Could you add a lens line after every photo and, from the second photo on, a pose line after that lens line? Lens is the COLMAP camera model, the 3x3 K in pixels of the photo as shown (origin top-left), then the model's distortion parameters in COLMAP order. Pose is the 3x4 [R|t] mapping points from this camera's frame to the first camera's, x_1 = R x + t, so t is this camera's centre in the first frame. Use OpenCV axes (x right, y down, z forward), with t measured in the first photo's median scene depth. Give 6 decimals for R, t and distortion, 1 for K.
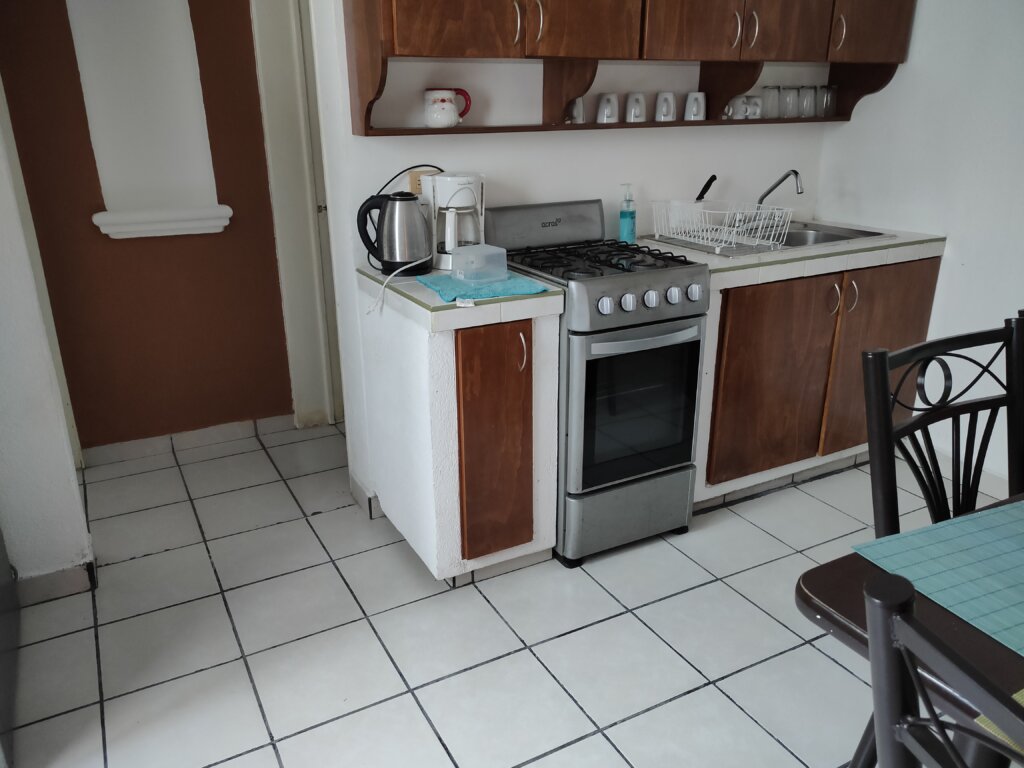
lens RADIAL K [[782.9, 0, 505.9], [0, 782.9, 386.1], [0, 0, 1]] dist [0.058107, -0.057372]
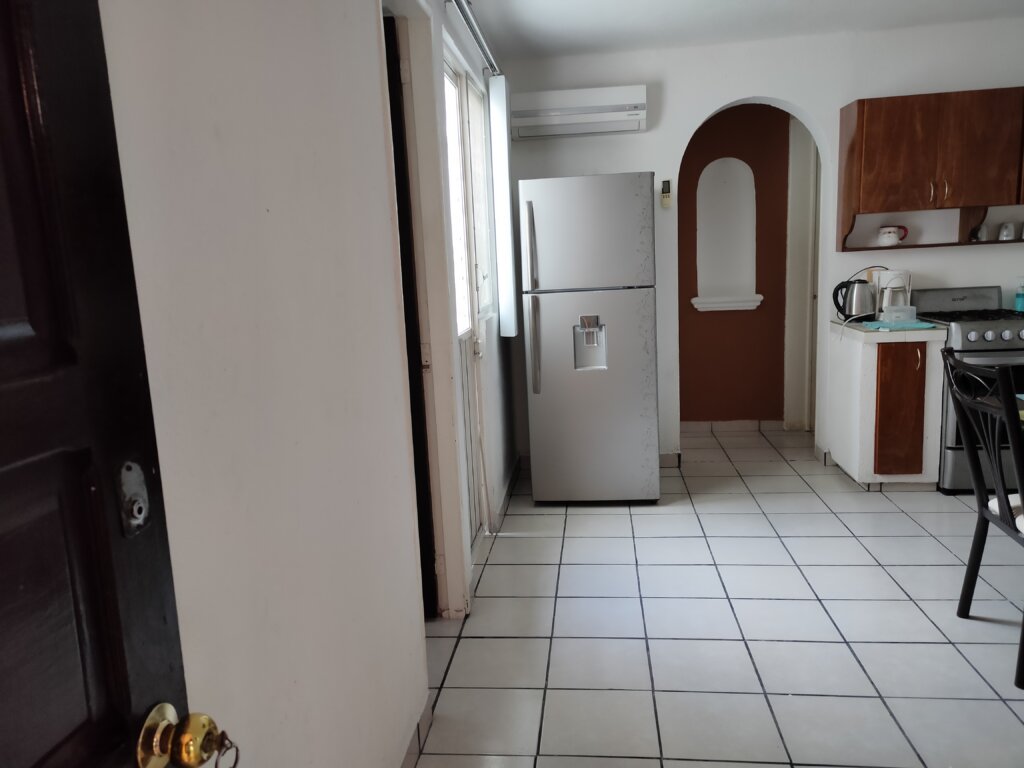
lens RADIAL K [[782.9, 0, 505.9], [0, 782.9, 386.1], [0, 0, 1]] dist [0.058107, -0.057372]
pose [[0.821686, 0.063603, -0.566381, 0.256309], [-0.152415, 0.982082, -0.110834, 0.338797], [0.549184, 0.177395, 0.816657, -0.958054]]
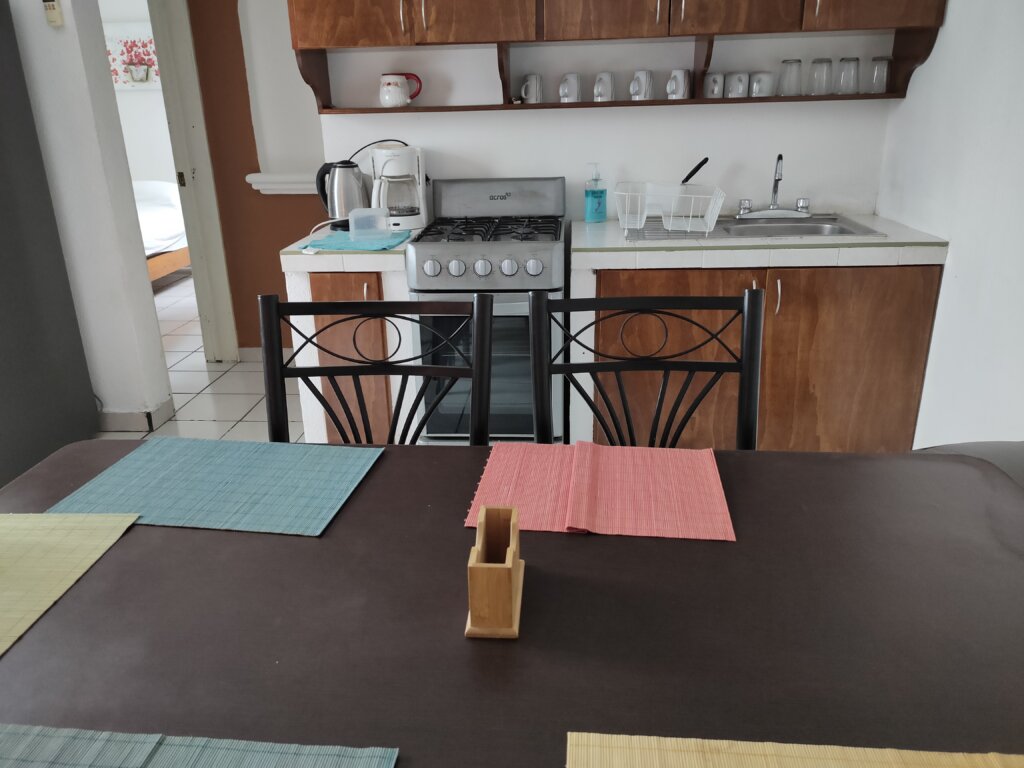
lens RADIAL K [[782.9, 0, 505.9], [0, 782.9, 386.1], [0, 0, 1]] dist [0.058107, -0.057372]
pose [[0.842240, 0.174849, -0.509960, 0.730738], [-0.165654, 0.984116, 0.063830, -0.023622], [0.513021, 0.030717, 0.857827, 0.095144]]
